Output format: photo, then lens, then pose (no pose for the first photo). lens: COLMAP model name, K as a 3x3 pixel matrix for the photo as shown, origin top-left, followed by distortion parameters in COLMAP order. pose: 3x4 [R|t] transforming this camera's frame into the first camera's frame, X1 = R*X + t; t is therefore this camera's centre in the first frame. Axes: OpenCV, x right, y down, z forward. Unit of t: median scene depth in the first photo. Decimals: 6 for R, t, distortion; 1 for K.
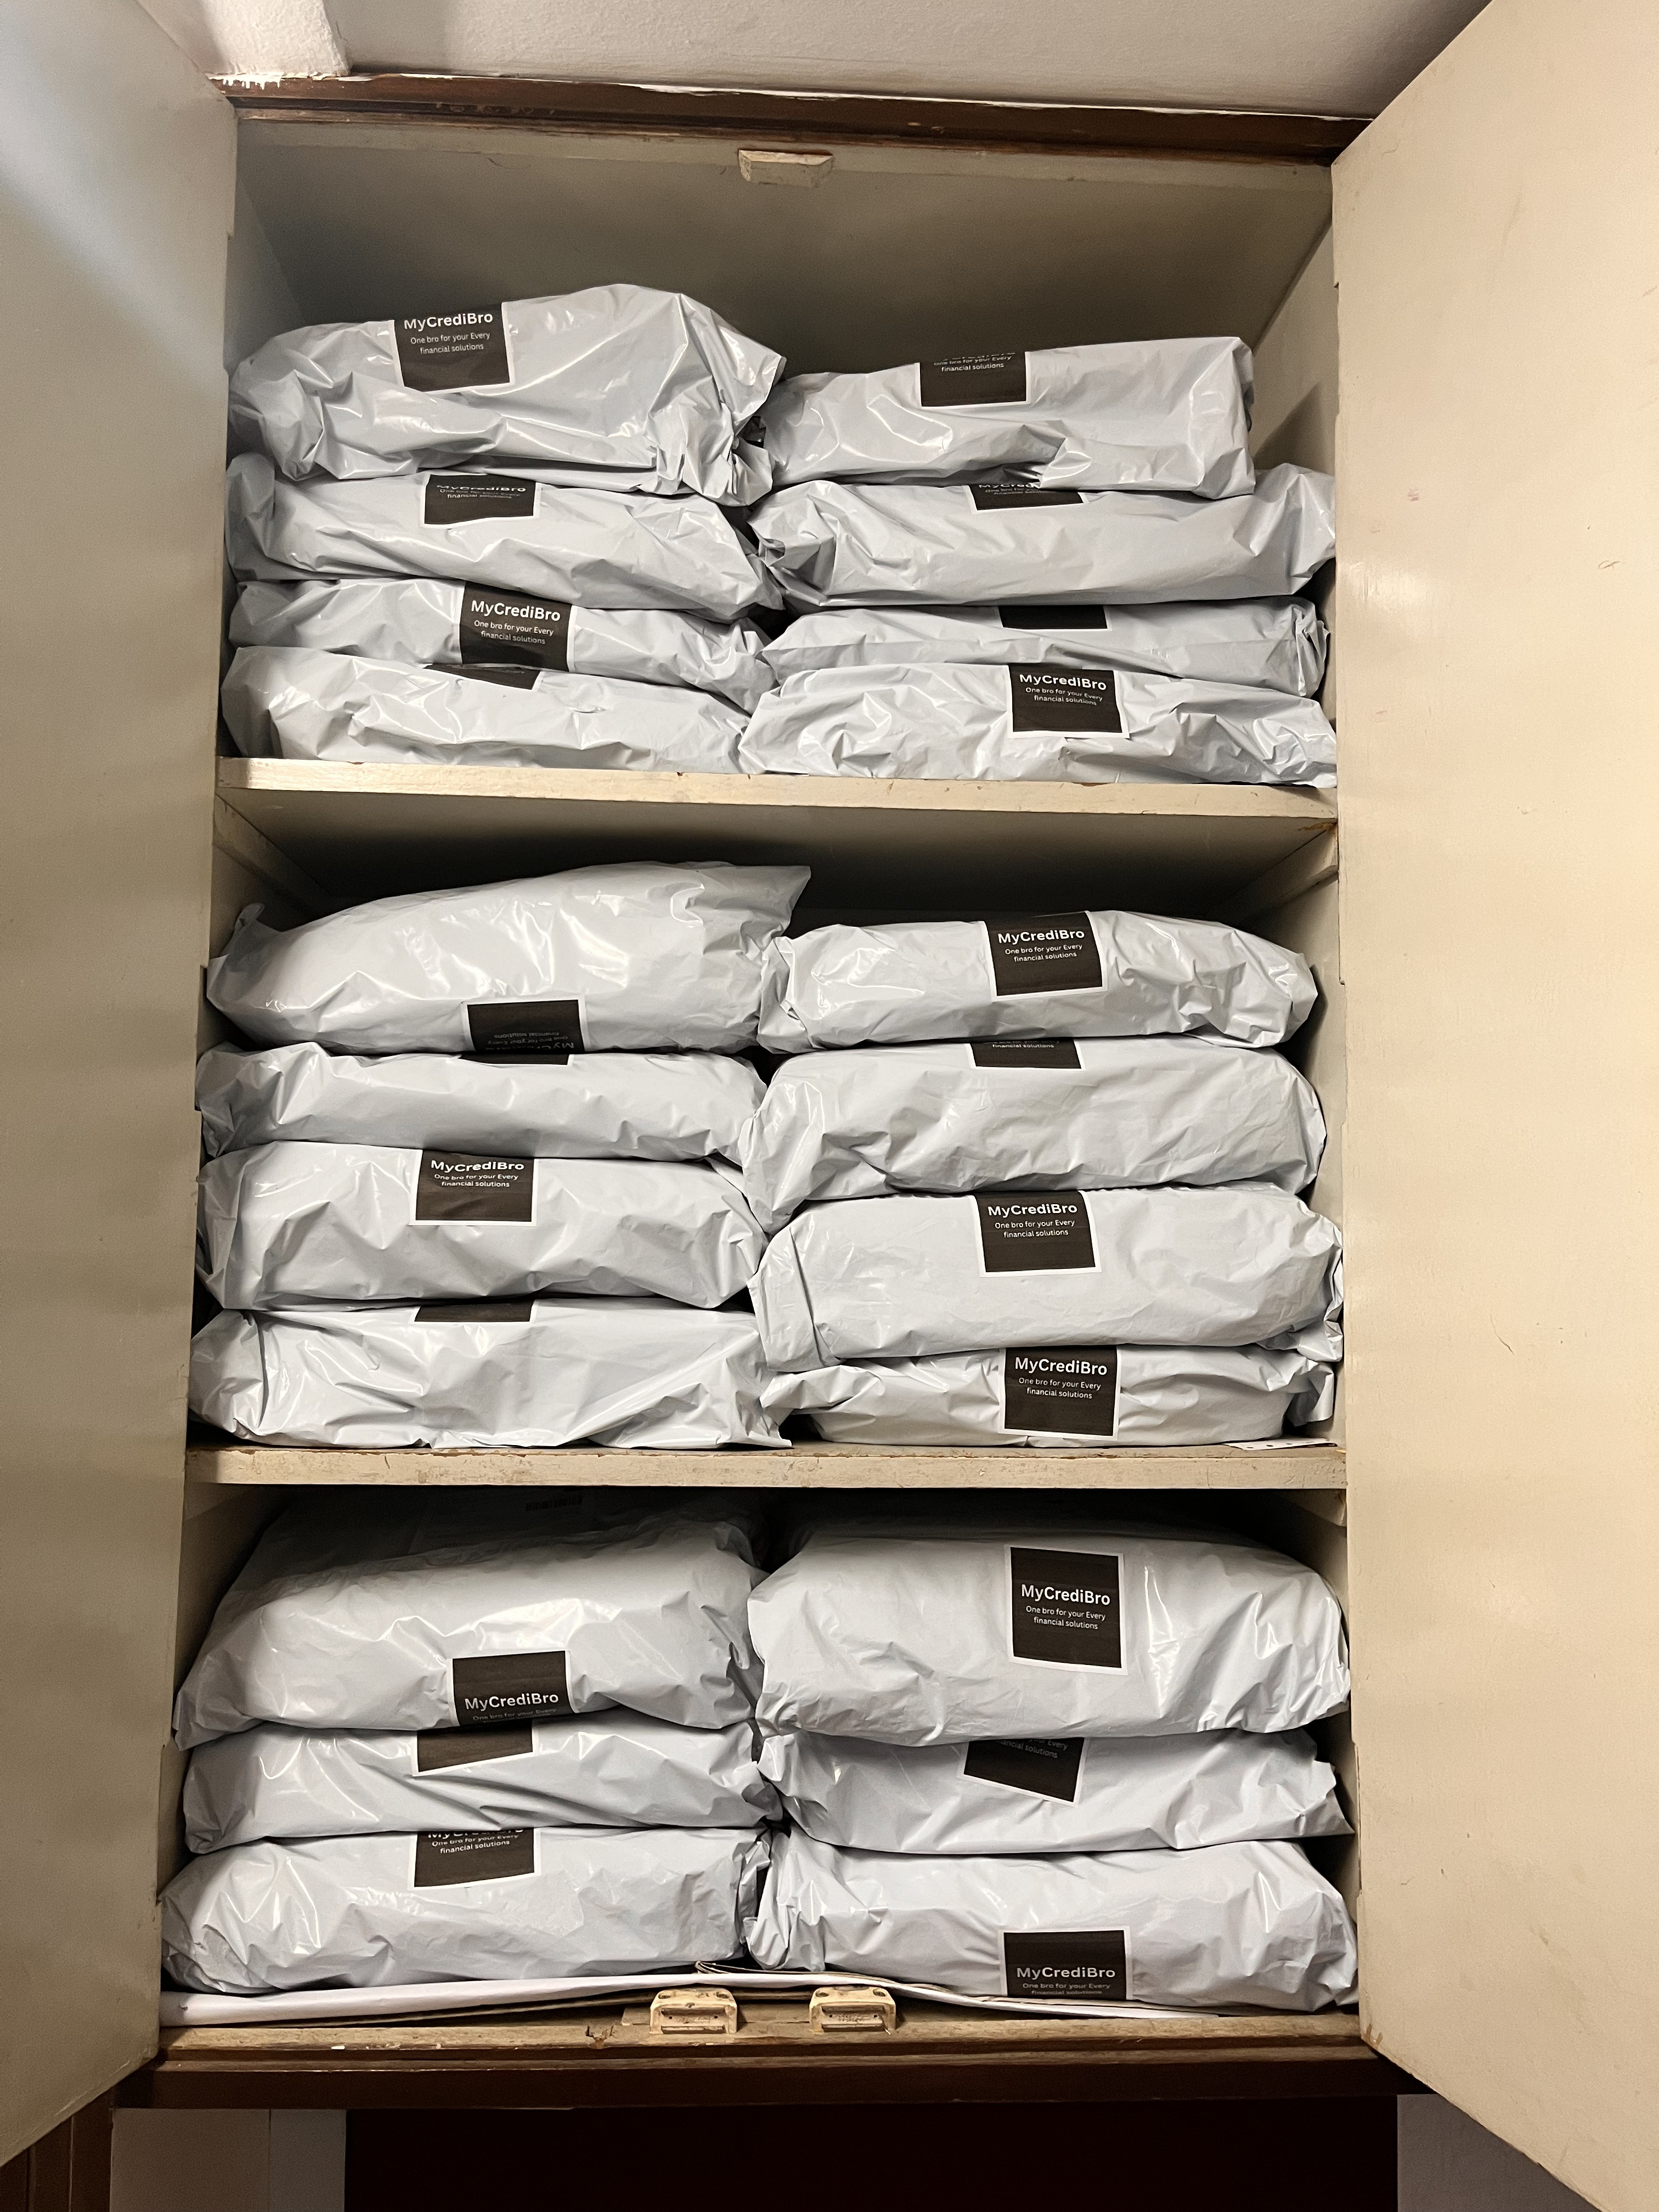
lens RADIAL K [[1801.1, 0, 828.5], [0, 1801.1, 1104.2], [0, 0, 1]] dist [0.049802, -0.106180]
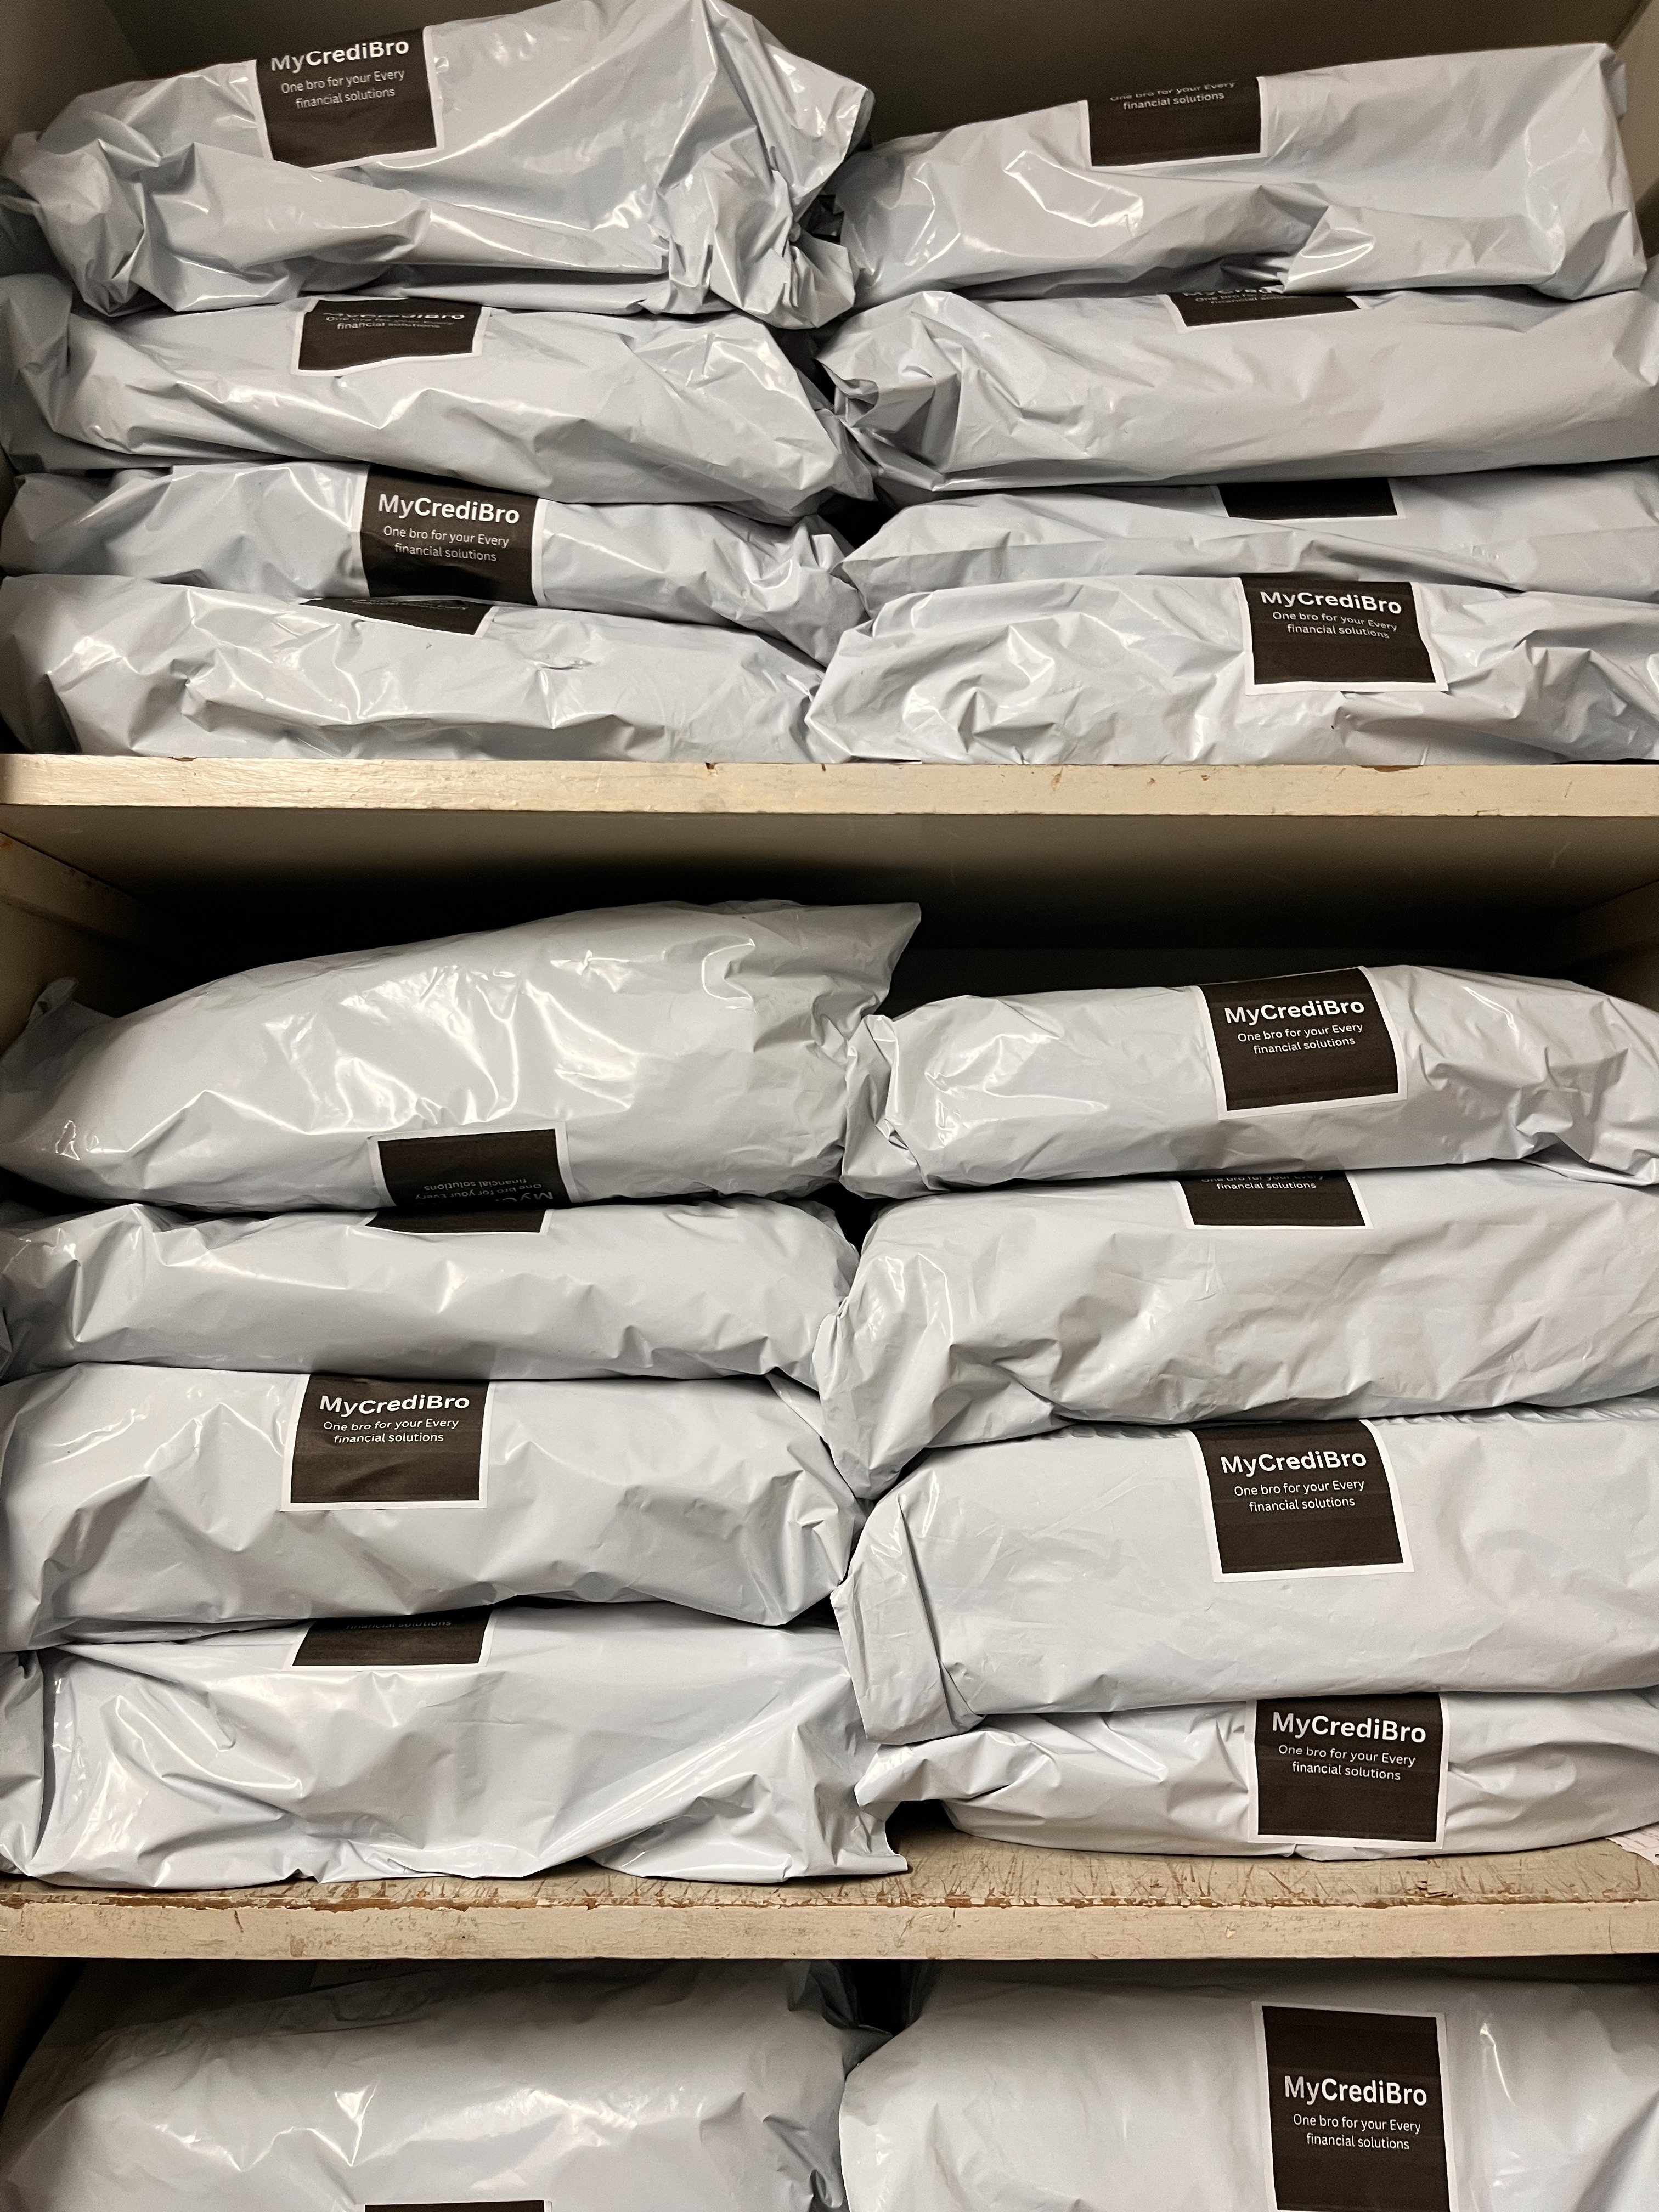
lens RADIAL K [[1801.1, 0, 823.5], [0, 1801.1, 1096.0], [0, 0, 1]] dist [0.049802, -0.106180]
pose [[0.998994, -0.012198, -0.043156, -0.018641], [0.012810, 0.999821, 0.013926, -0.076930], [0.042978, -0.014465, 0.998971, 0.378328]]
